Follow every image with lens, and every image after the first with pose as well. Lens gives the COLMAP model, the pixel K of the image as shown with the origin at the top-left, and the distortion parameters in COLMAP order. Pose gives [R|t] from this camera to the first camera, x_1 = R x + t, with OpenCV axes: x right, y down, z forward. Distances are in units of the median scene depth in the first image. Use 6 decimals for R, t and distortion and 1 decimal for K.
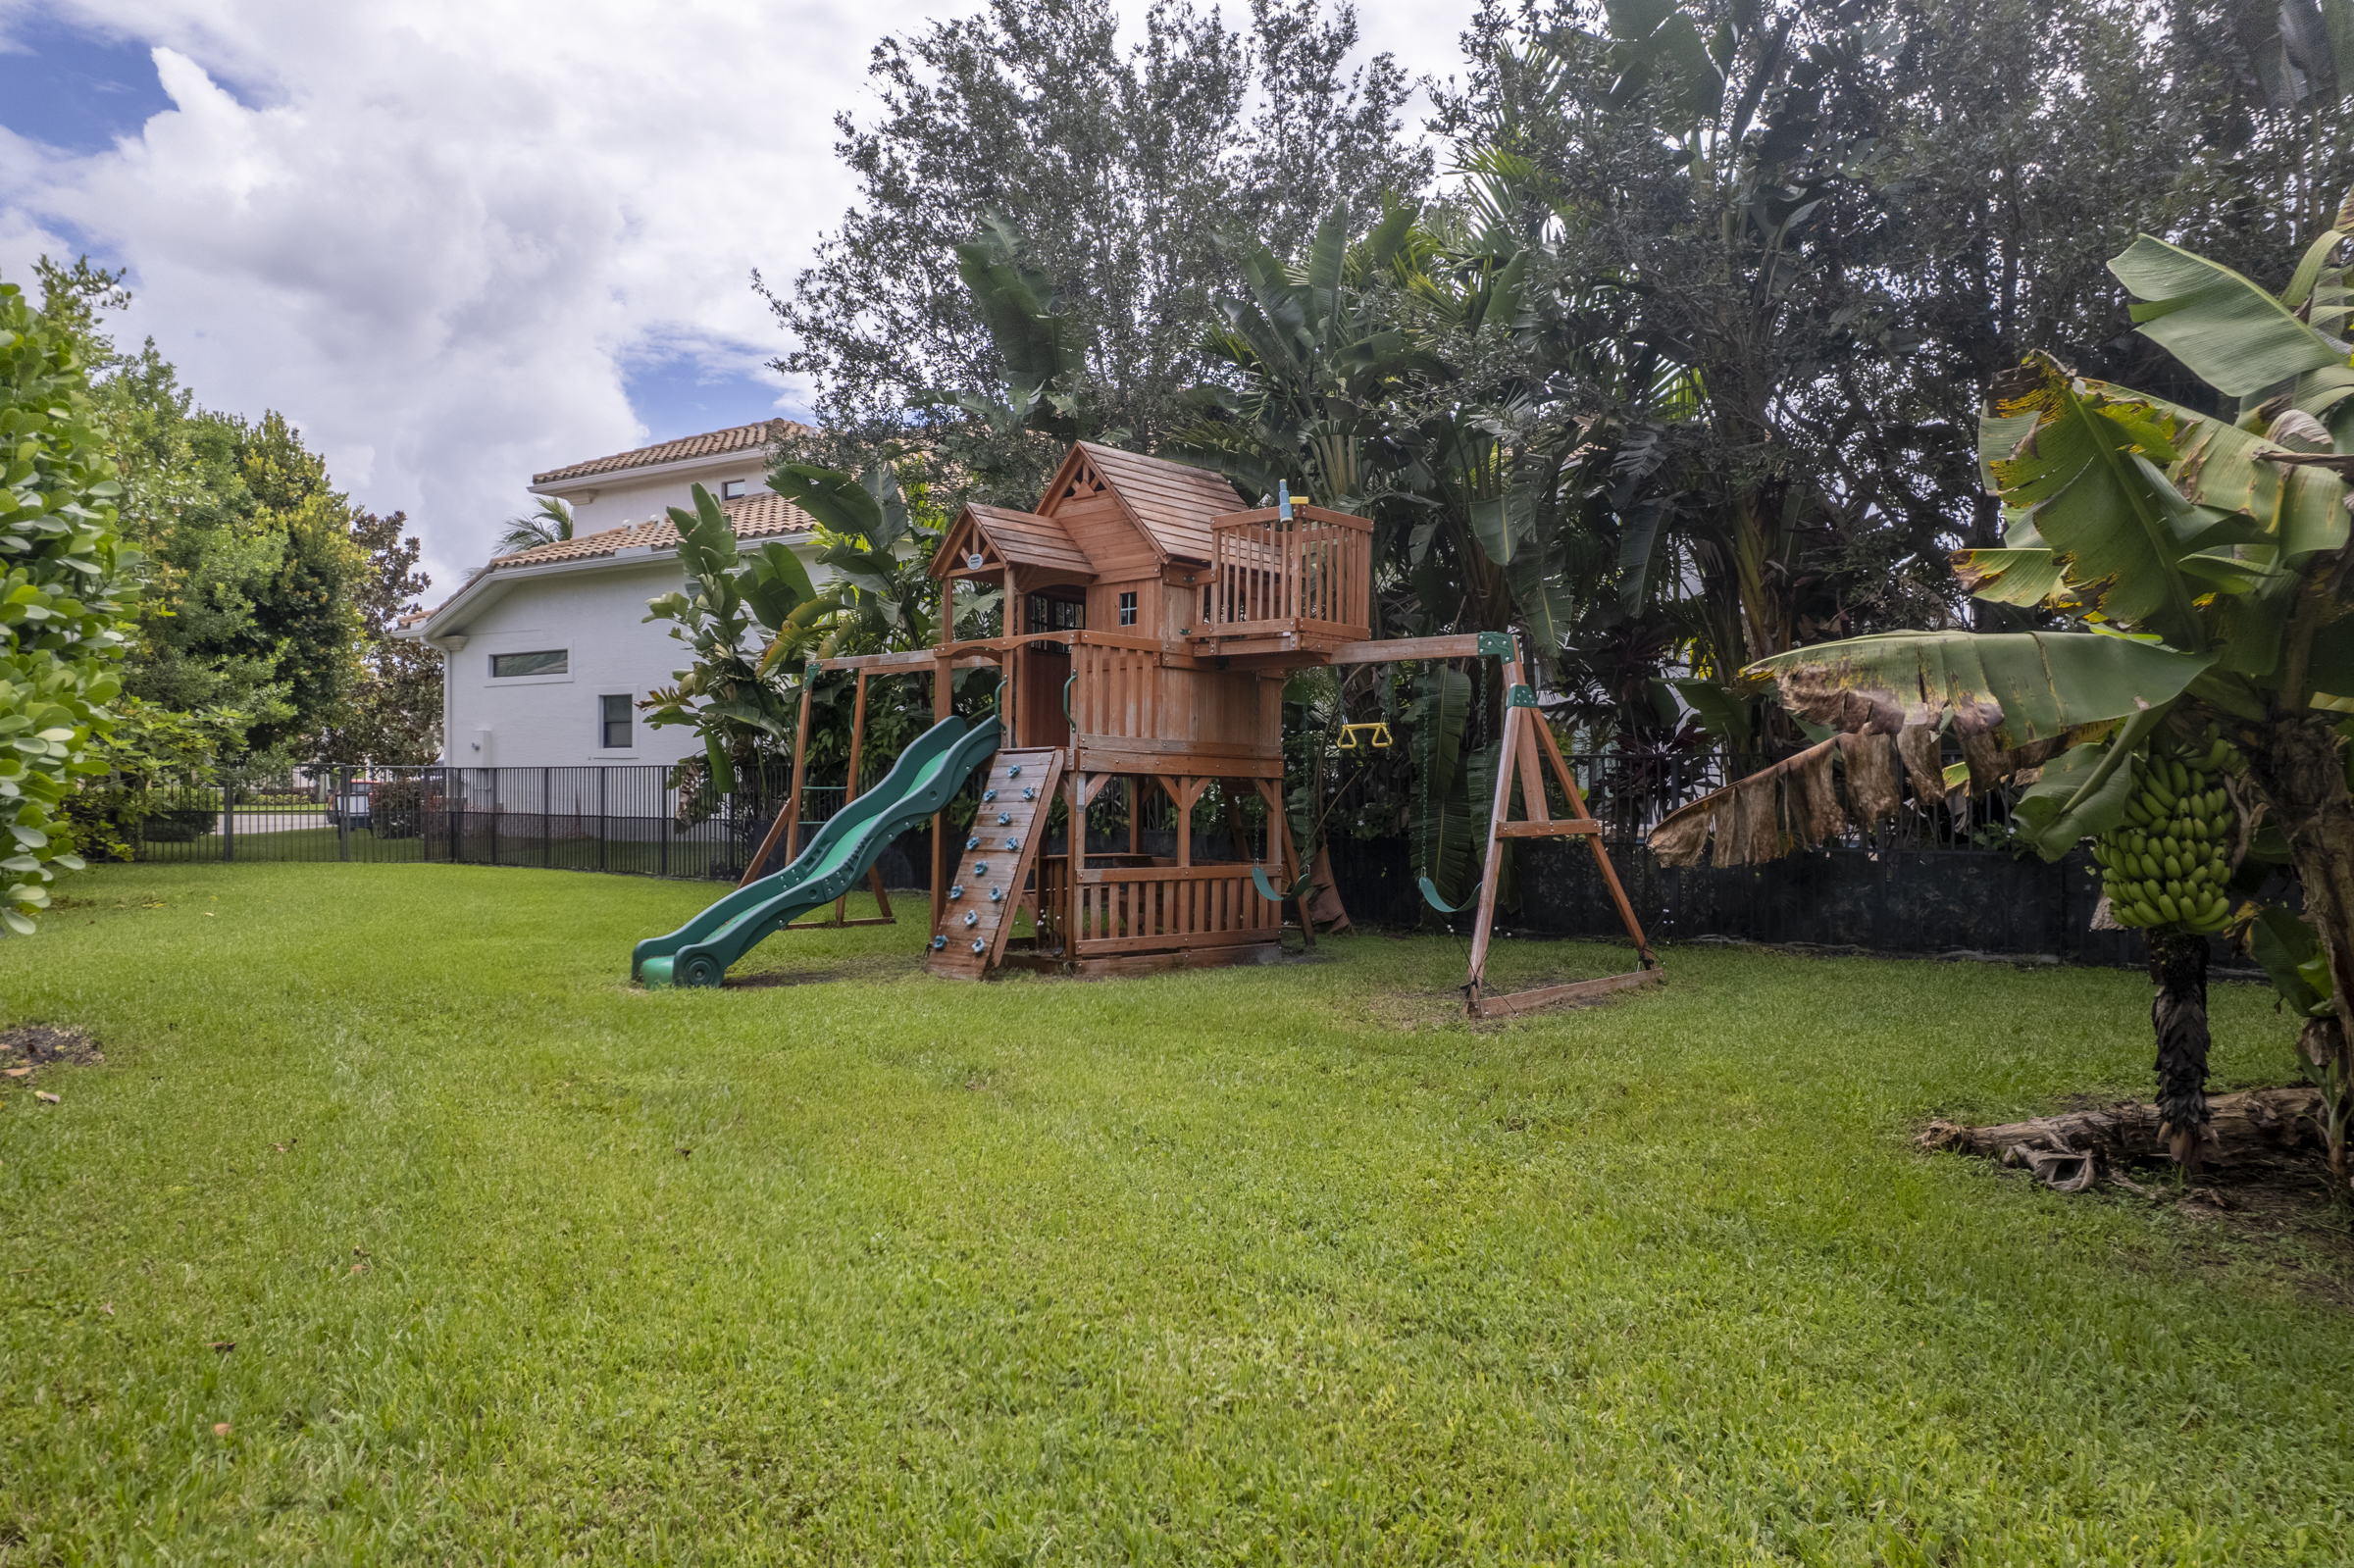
lens RADIAL K [[1572.3, 0, 1177.0], [0, 1572.3, 784.0], [0, 0, 1]] dist [0.000102, 0.001084]
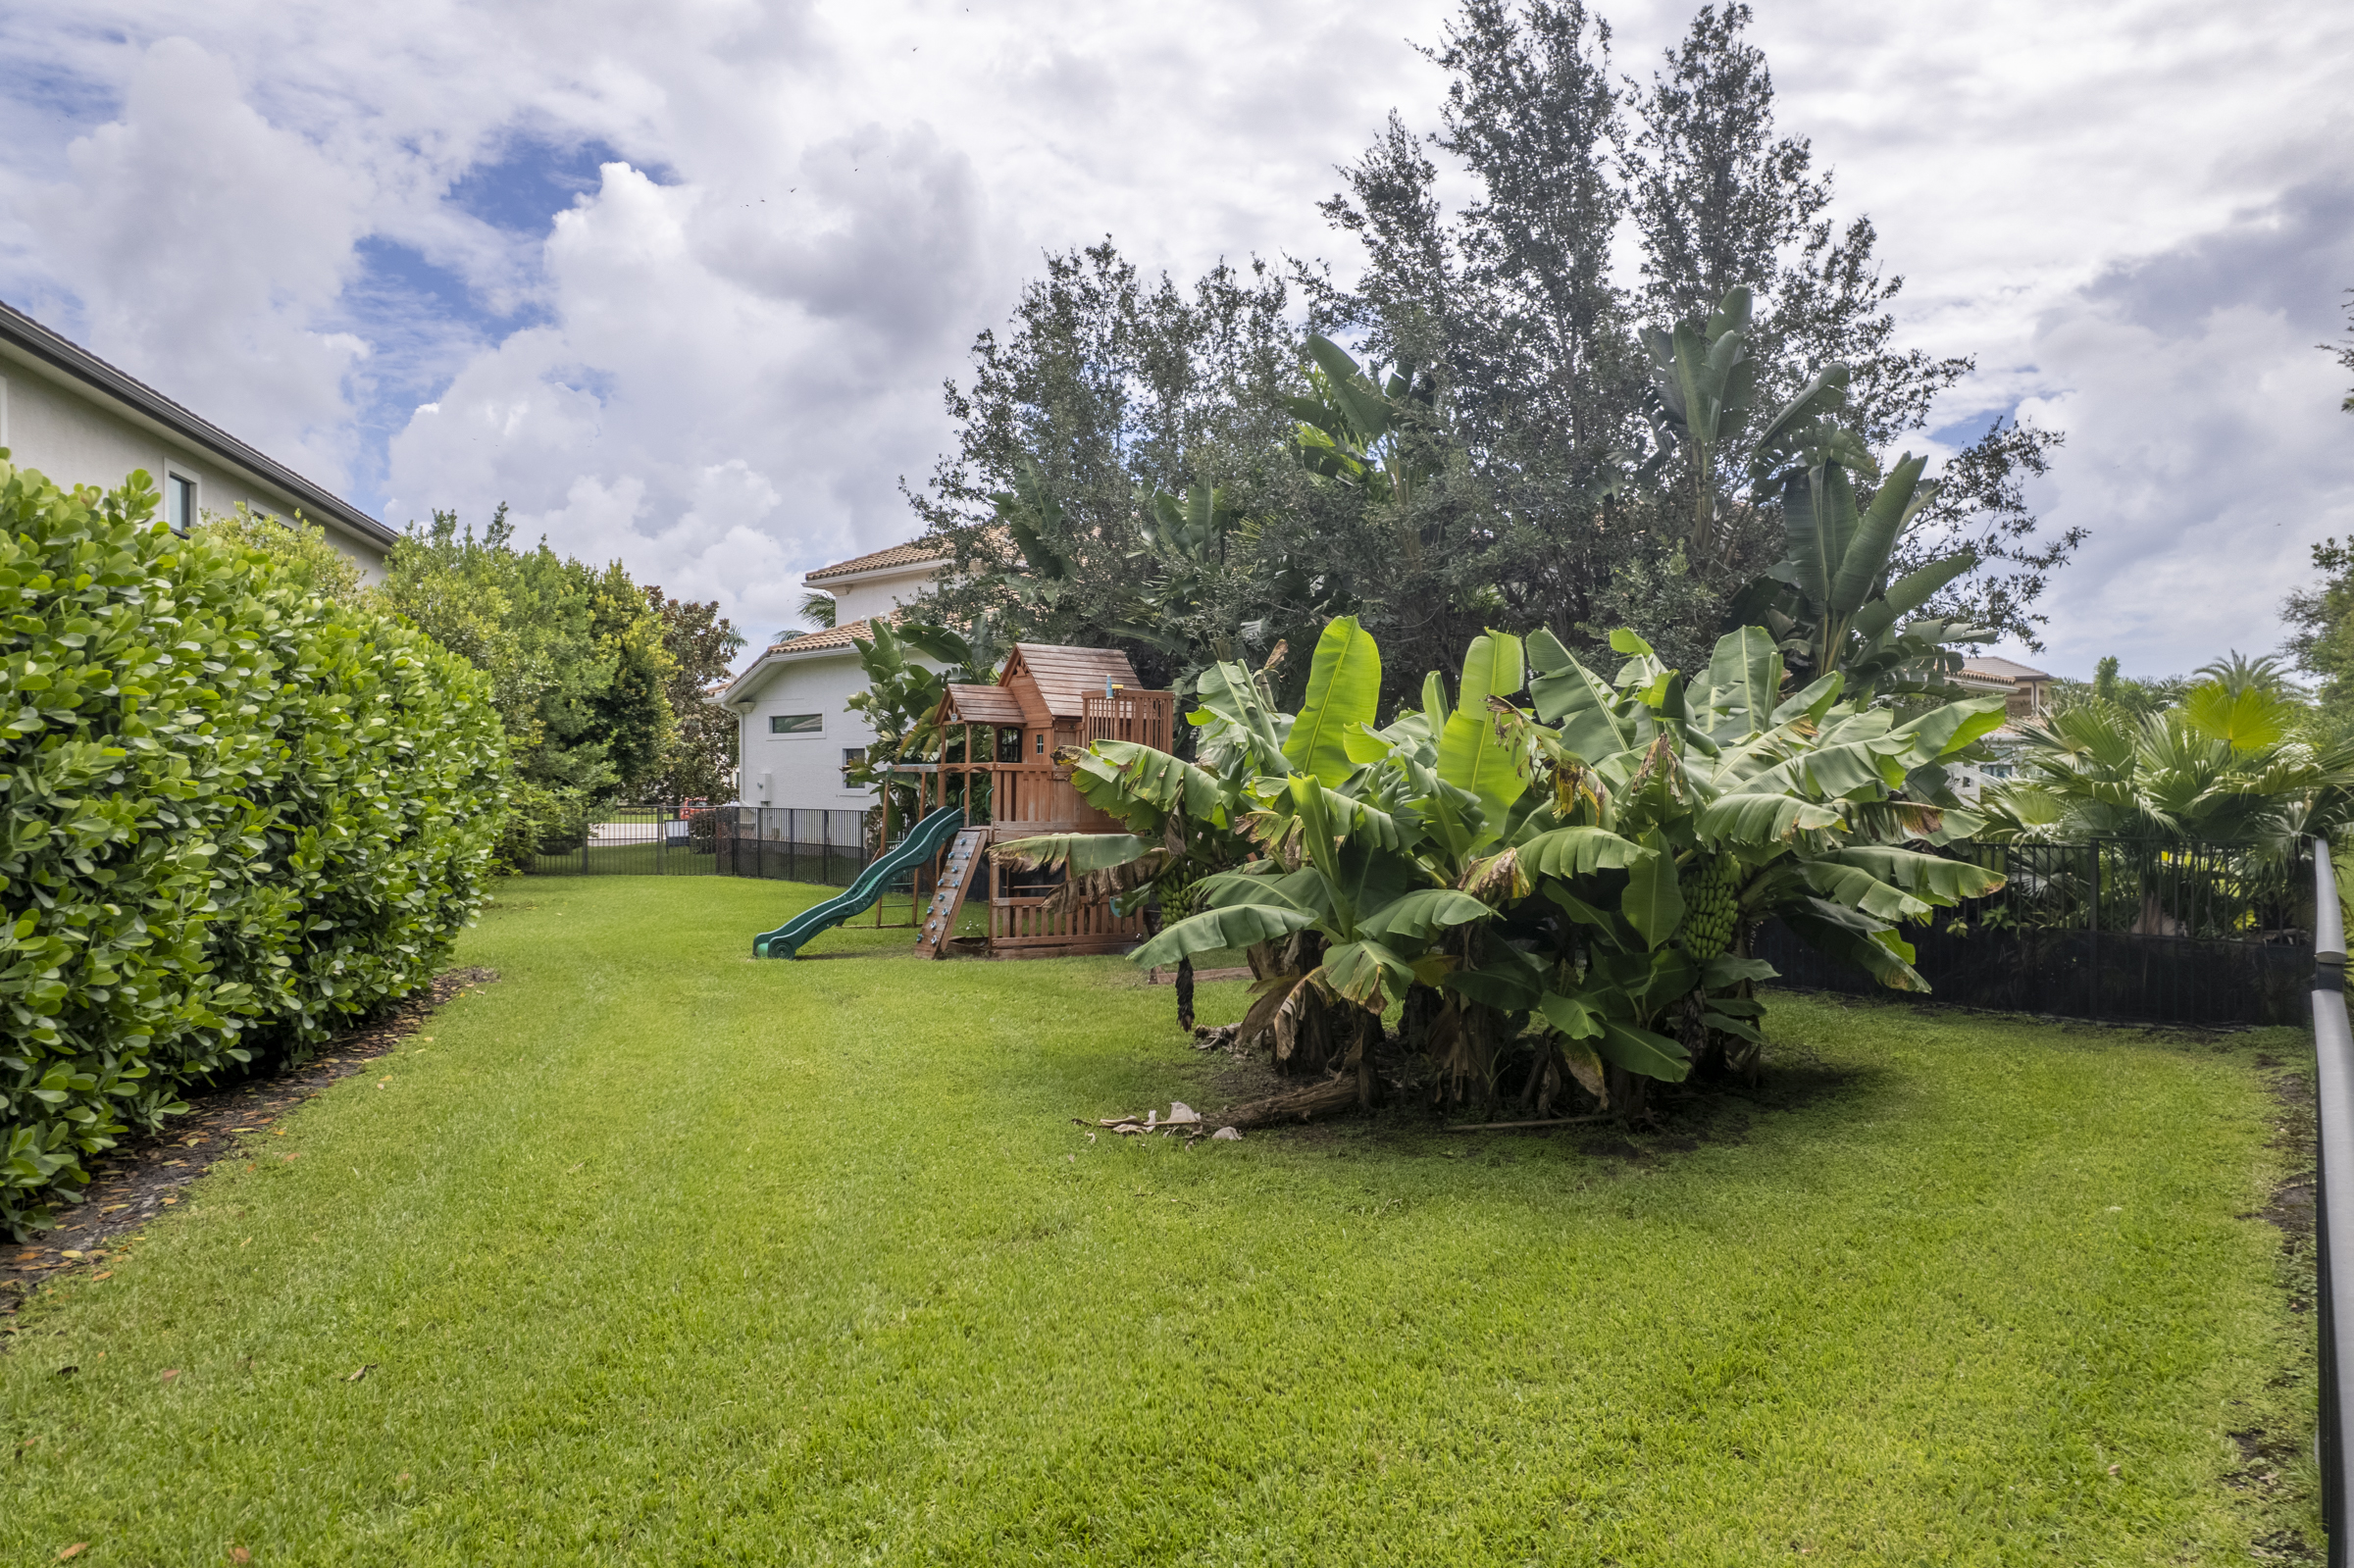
lens RADIAL K [[1481.0, 0, 1177.0], [0, 1481.0, 784.0], [0, 0, 1]] dist [-0.056939, 0.000694]
pose [[0.985012, -0.002294, -0.172471, 0.209188], [0.001197, 0.999978, -0.006464, -0.030929], [0.172482, 0.006161, 0.984993, -0.296491]]
